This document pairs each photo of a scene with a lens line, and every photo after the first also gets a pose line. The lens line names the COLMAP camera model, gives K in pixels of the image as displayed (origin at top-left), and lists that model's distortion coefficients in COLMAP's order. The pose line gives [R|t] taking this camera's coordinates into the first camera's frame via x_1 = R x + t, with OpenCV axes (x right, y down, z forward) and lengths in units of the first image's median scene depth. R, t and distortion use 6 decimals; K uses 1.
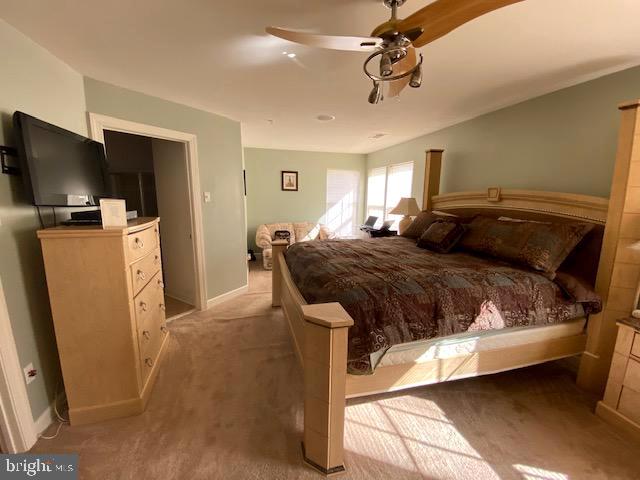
lens RADIAL K [[257.9, 0, 320.0], [0, 257.9, 240.0], [0, 0, 1]] dist [0.023170, -0.021286]
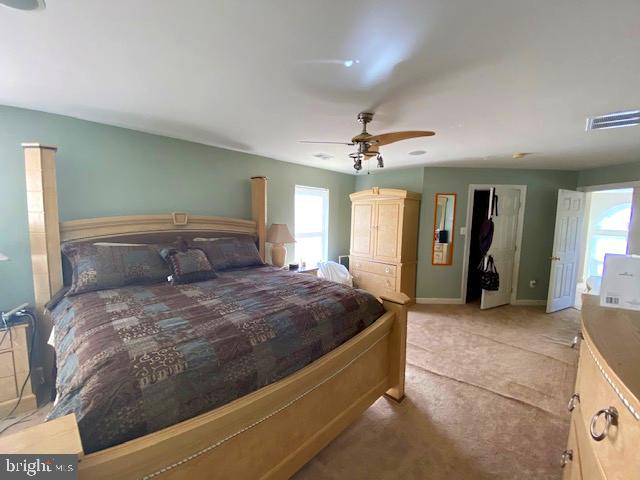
lens RADIAL K [[257.9, 0, 320.0], [0, 257.9, 240.0], [0, 0, 1]] dist [0.023170, -0.021286]
pose [[-0.513781, -0.091542, 0.853024, -0.929681], [0.125224, 0.975641, 0.180123, -0.360953], [-0.848733, 0.199363, -0.489802, 1.803410]]
